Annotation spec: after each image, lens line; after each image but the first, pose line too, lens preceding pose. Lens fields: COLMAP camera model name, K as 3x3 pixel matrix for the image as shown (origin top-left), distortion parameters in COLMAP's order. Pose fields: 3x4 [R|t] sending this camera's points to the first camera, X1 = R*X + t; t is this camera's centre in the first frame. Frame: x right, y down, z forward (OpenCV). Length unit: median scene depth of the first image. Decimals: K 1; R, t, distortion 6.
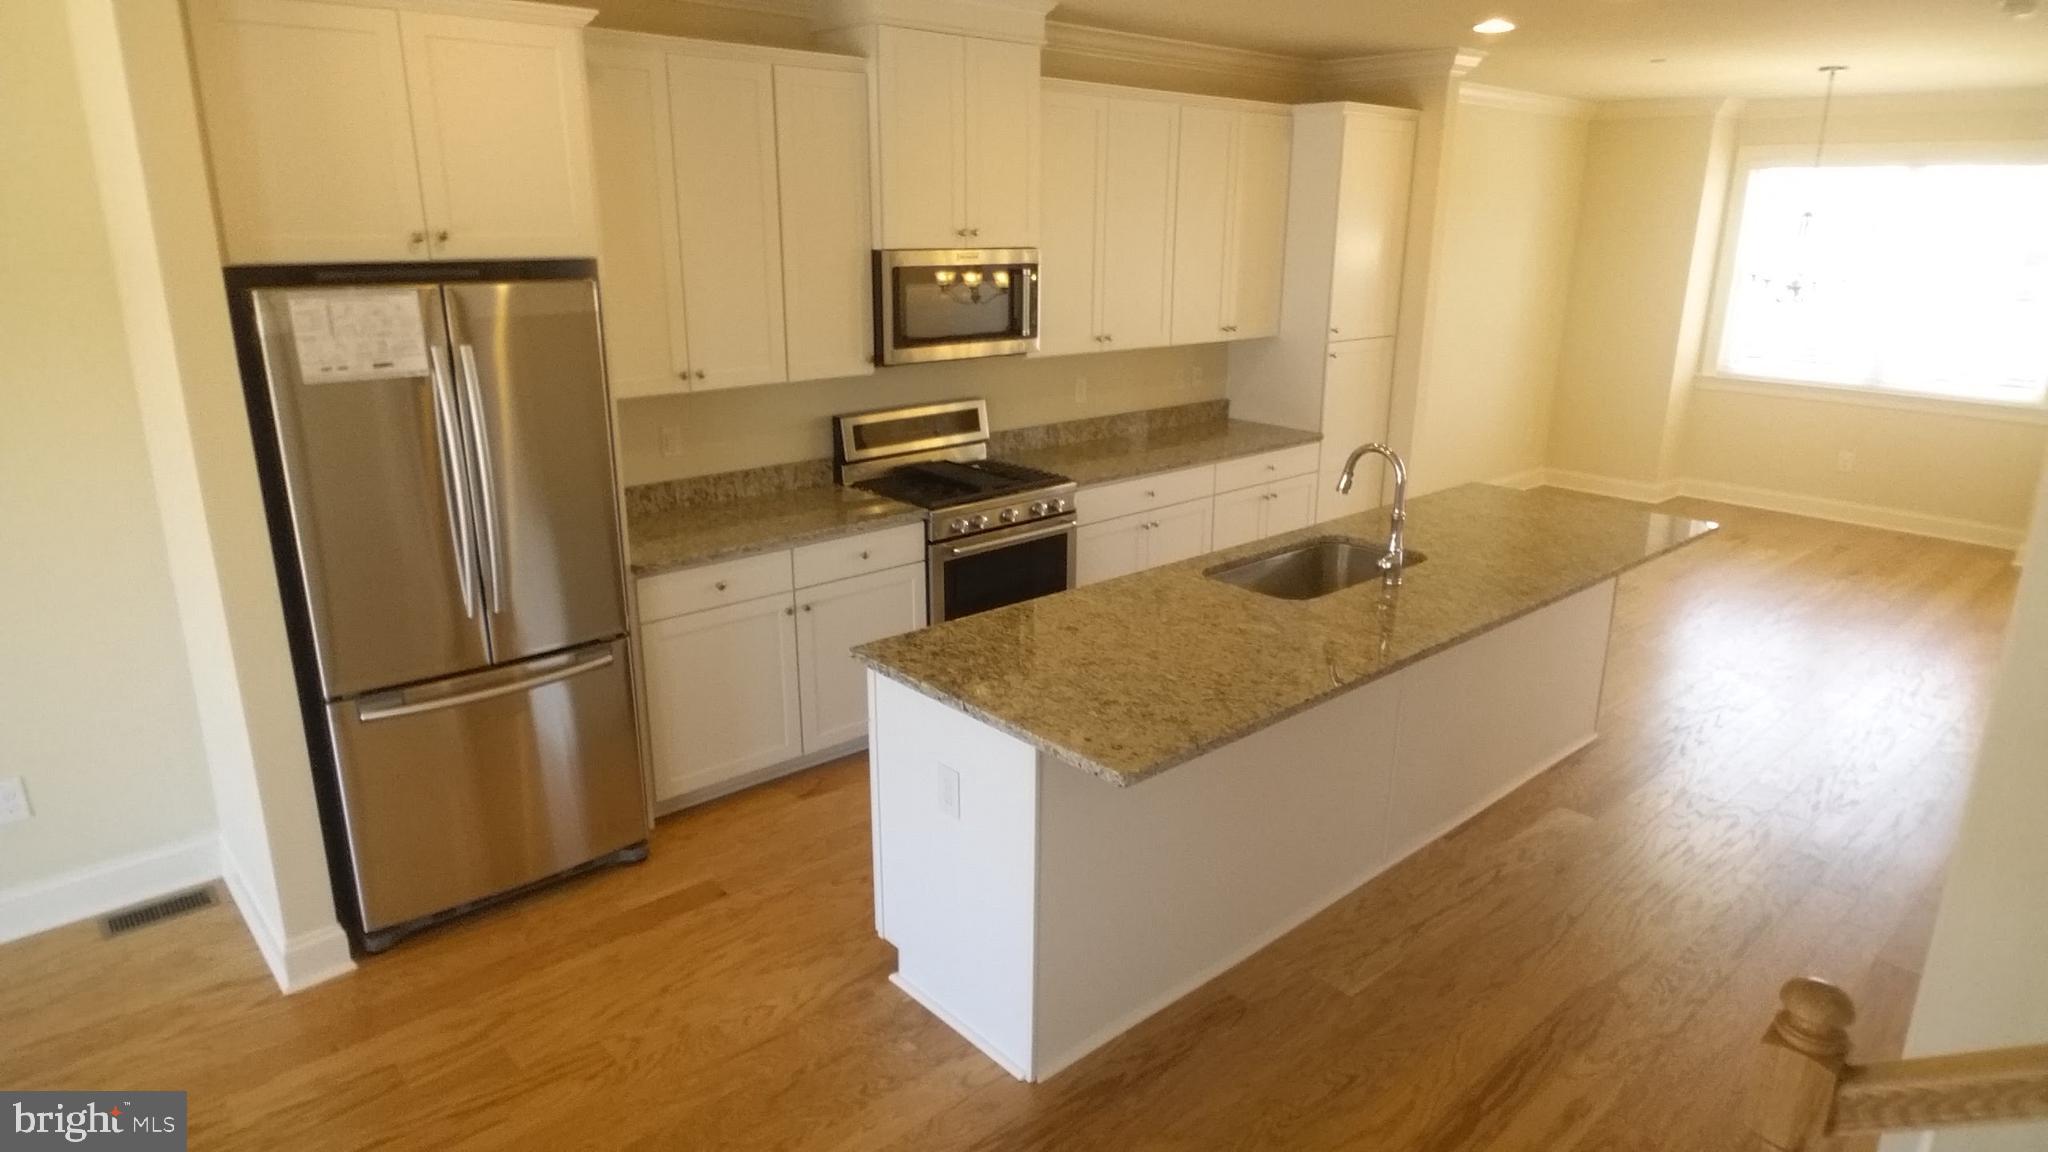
lens RADIAL K [[1207.0, 0, 1029.6], [0, 1207.0, 569.9], [0, 0, 1]] dist [-0.004504, -0.000620]
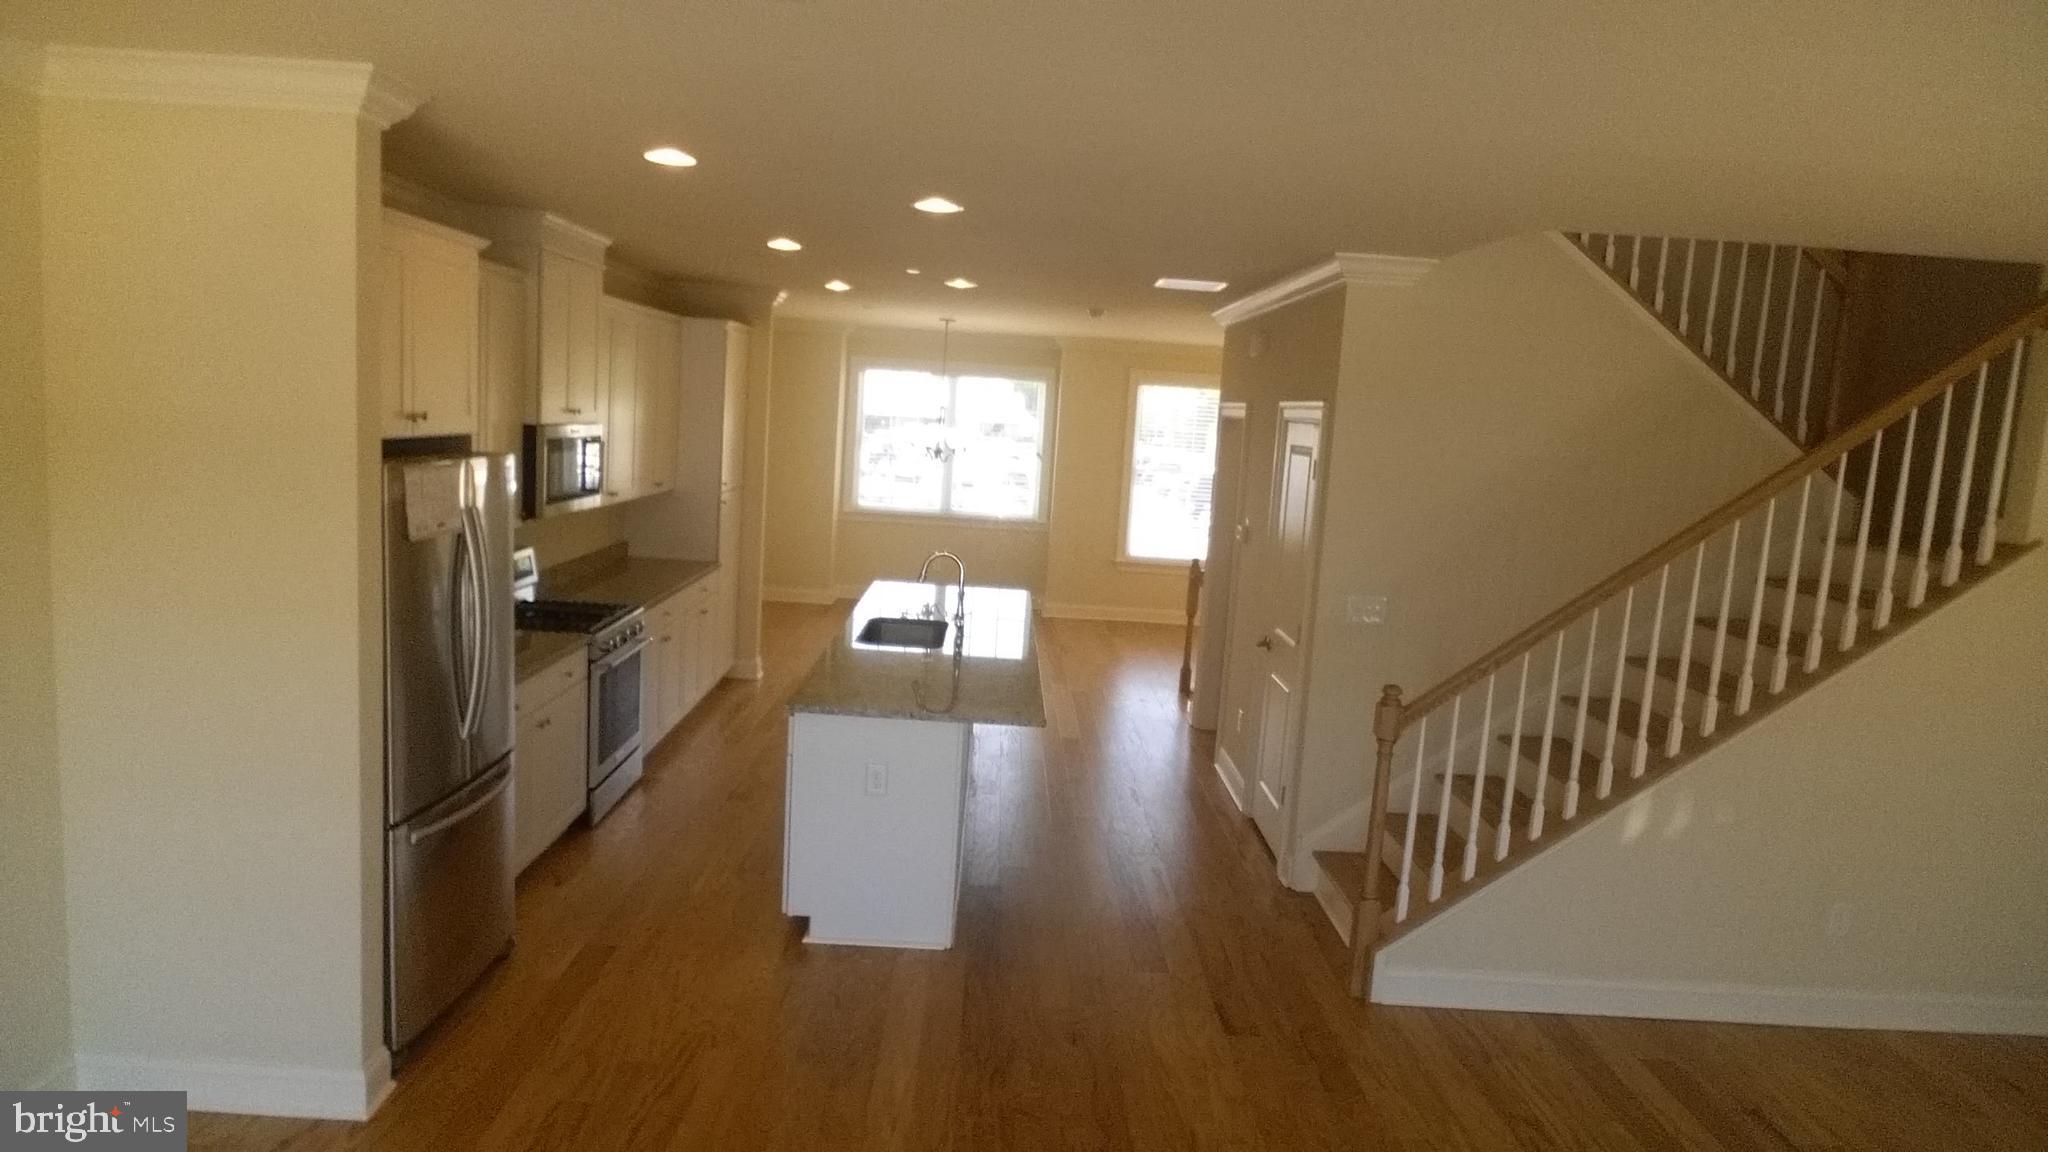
lens RADIAL K [[1199.4, 0, 1015.5], [0, 1199.4, 562.1], [0, 0, 1]] dist [-0.006433, -0.000171]
pose [[0.667618, -0.063394, 0.741800, -0.733672], [0.158139, 0.985707, -0.058086, 0.017865], [-0.727515, 0.156087, 0.668101, -0.138424]]
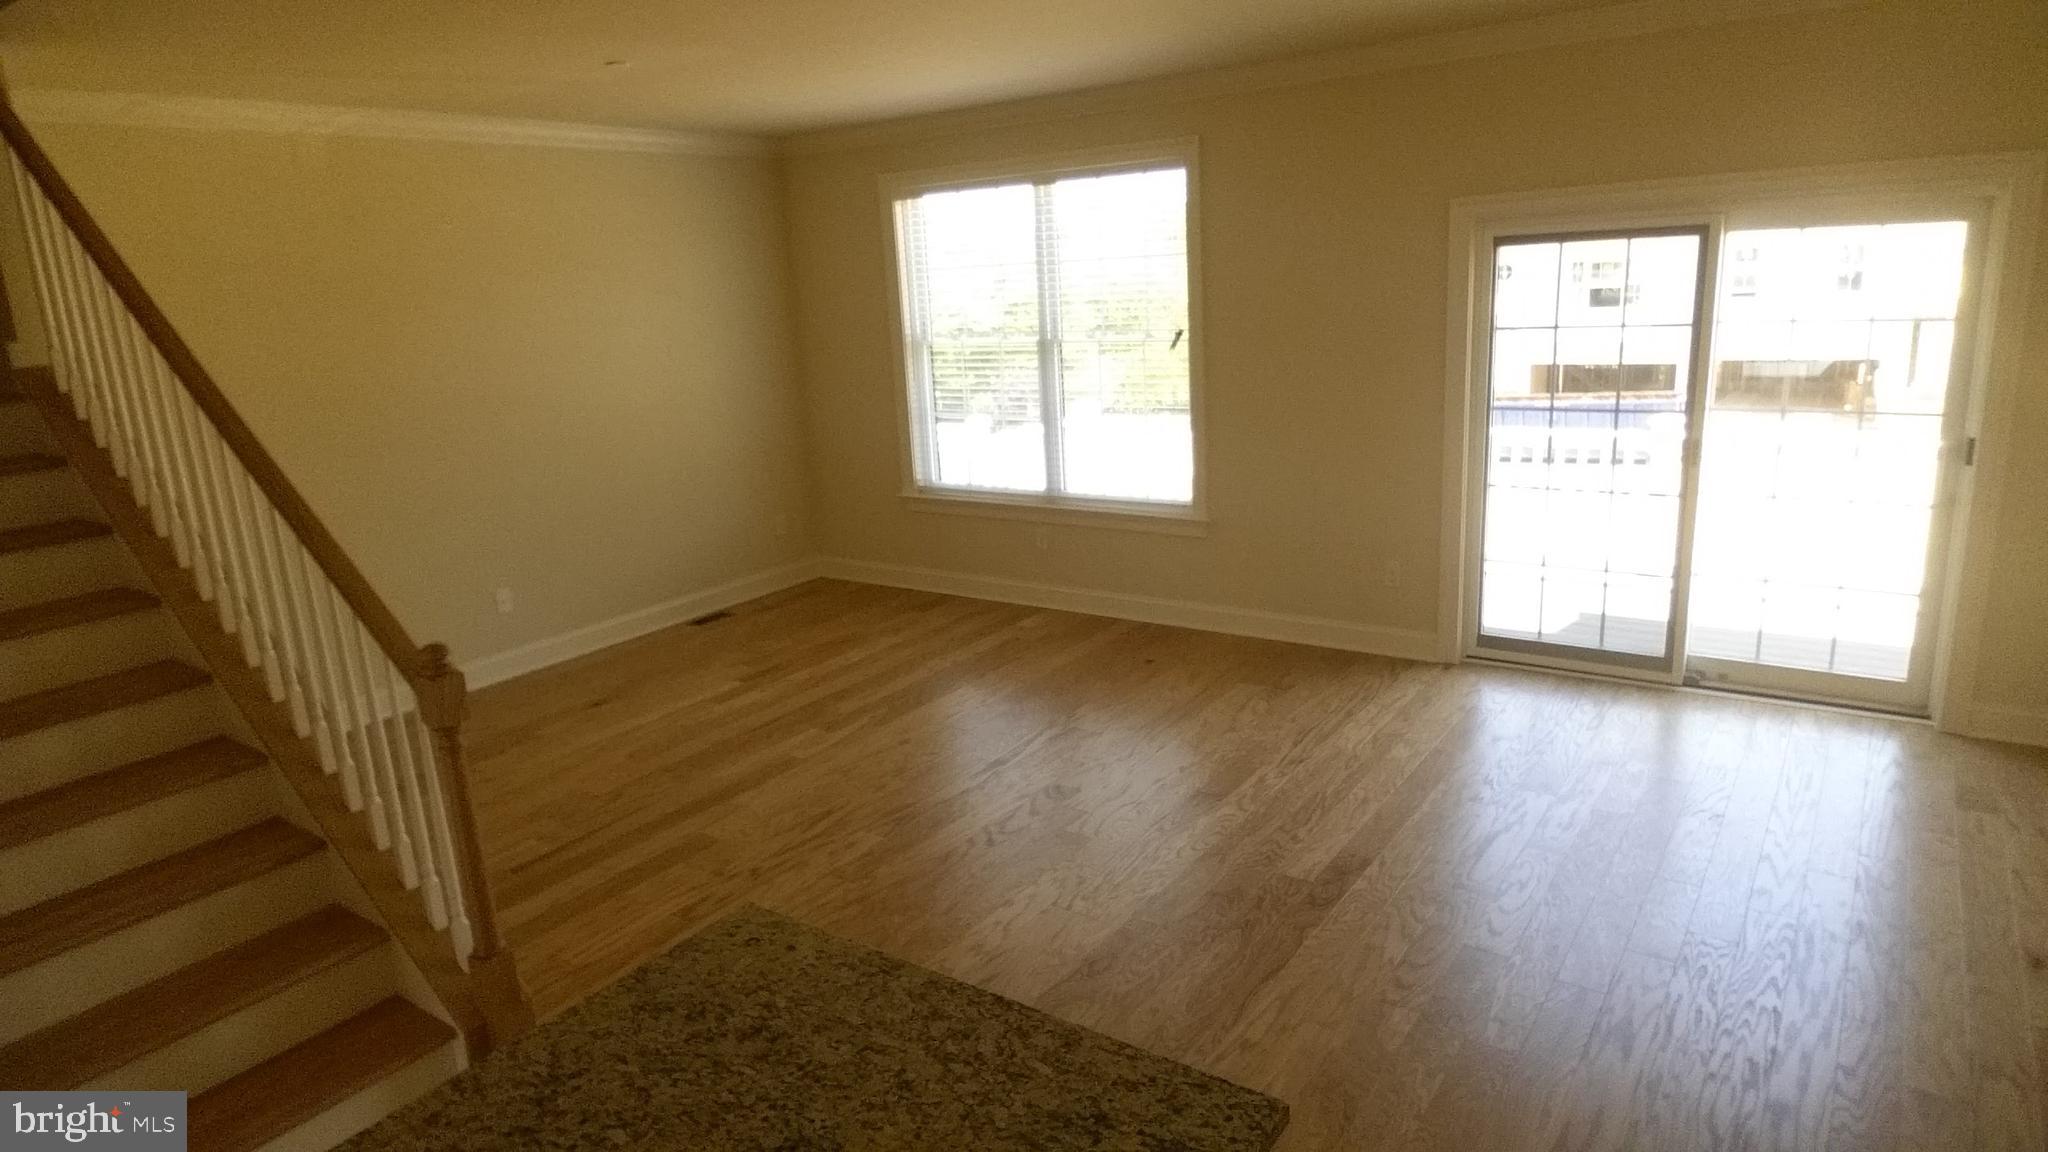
lens RADIAL K [[1203.0, 0, 1020.5], [0, 1203.0, 562.7], [0, 0, 1]] dist [-0.045922, 0.069003]
pose [[-0.977086, 0.094964, -0.190487, 0.016916], [-0.013181, 0.866237, 0.499460, -0.257678], [0.212437, 0.490526, -0.845136, 0.918298]]
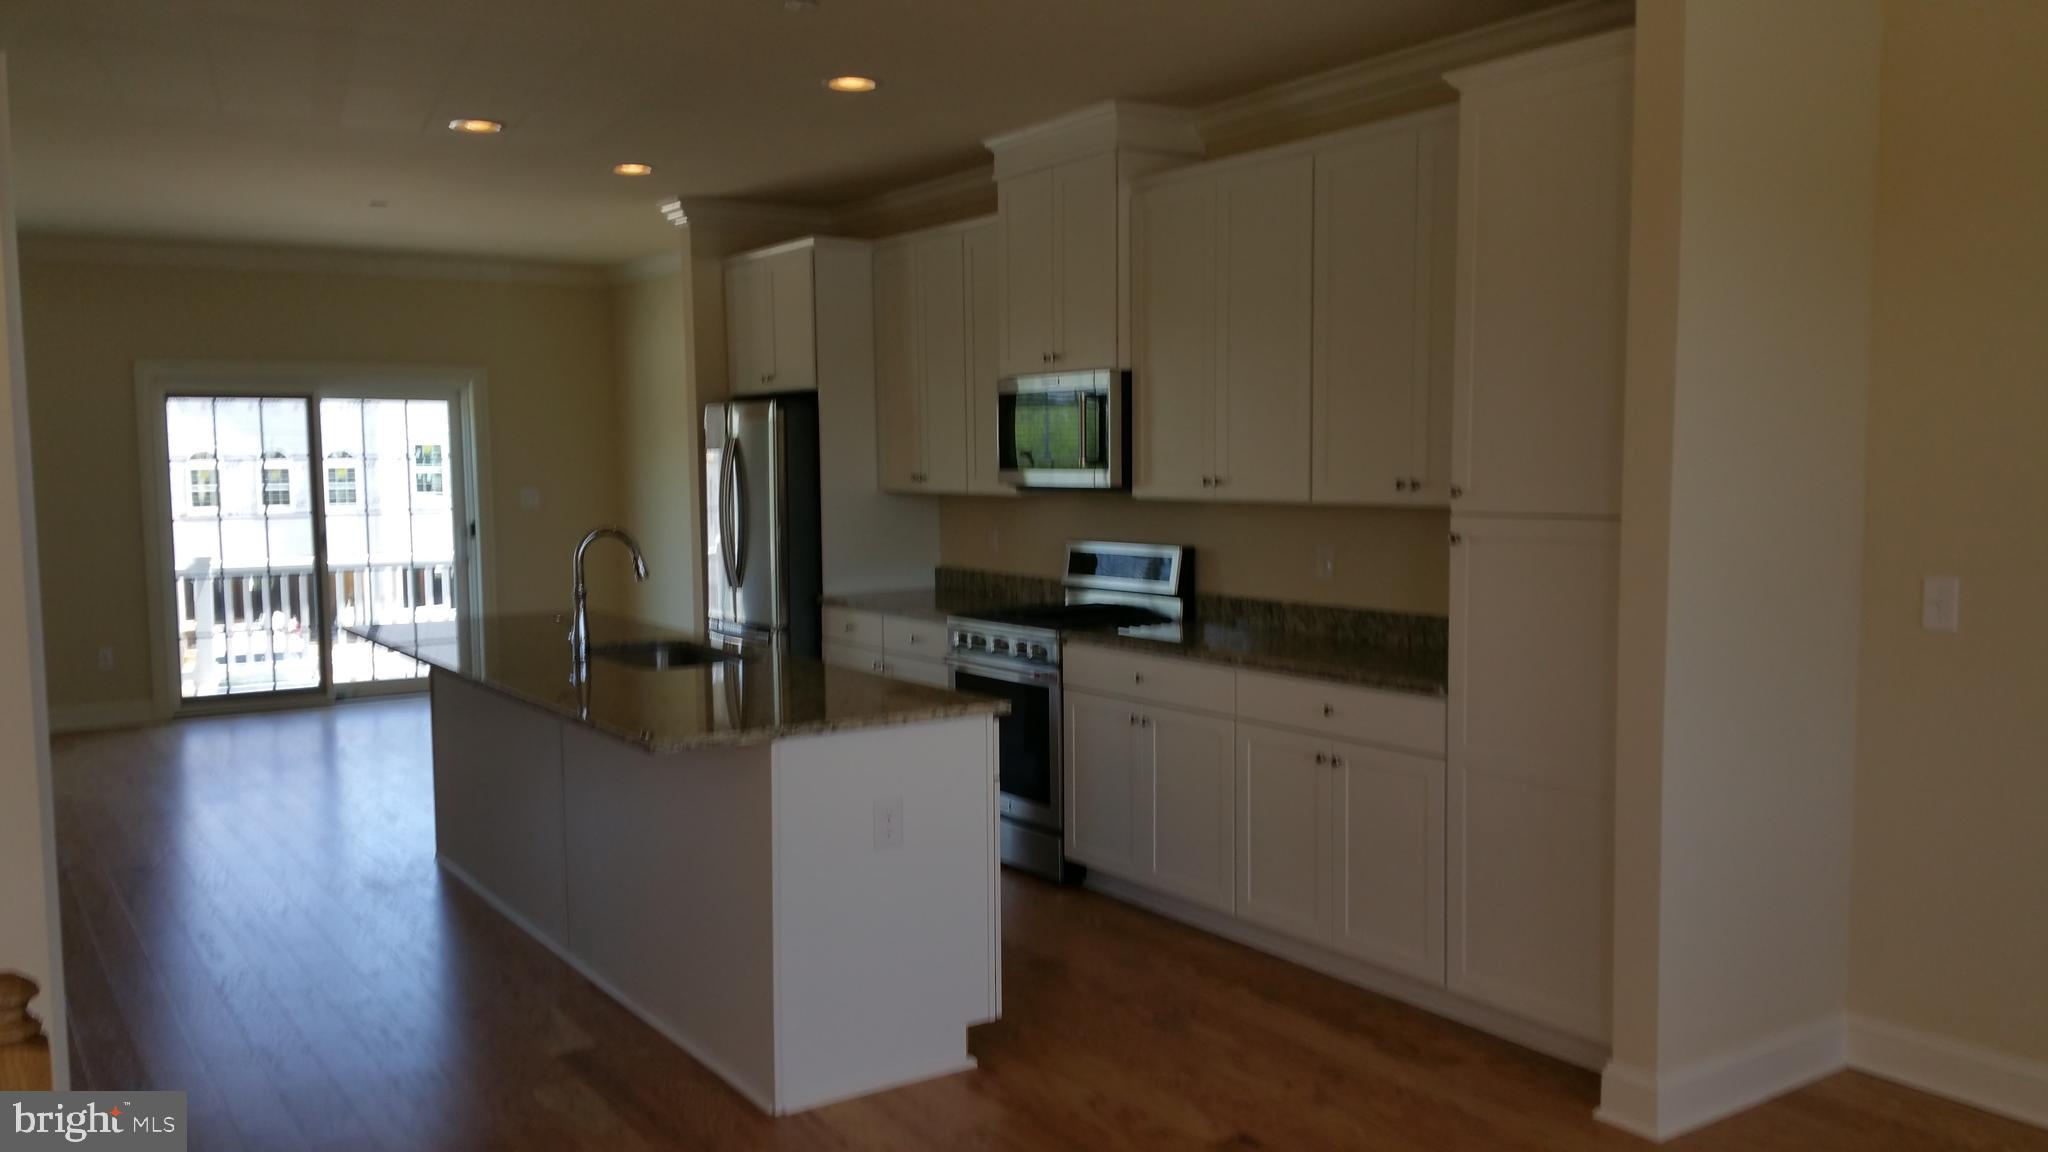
lens RADIAL K [[1629.4, 0, 1035.6], [0, 1629.4, 613.1], [0, 0, 1]] dist [0.150578, -0.293235]
pose [[-0.139840, 0.084849, -0.986532, 1.403536], [-0.277233, 0.953118, 0.121273, -0.263696], [0.950572, 0.290458, -0.109761, 1.314534]]
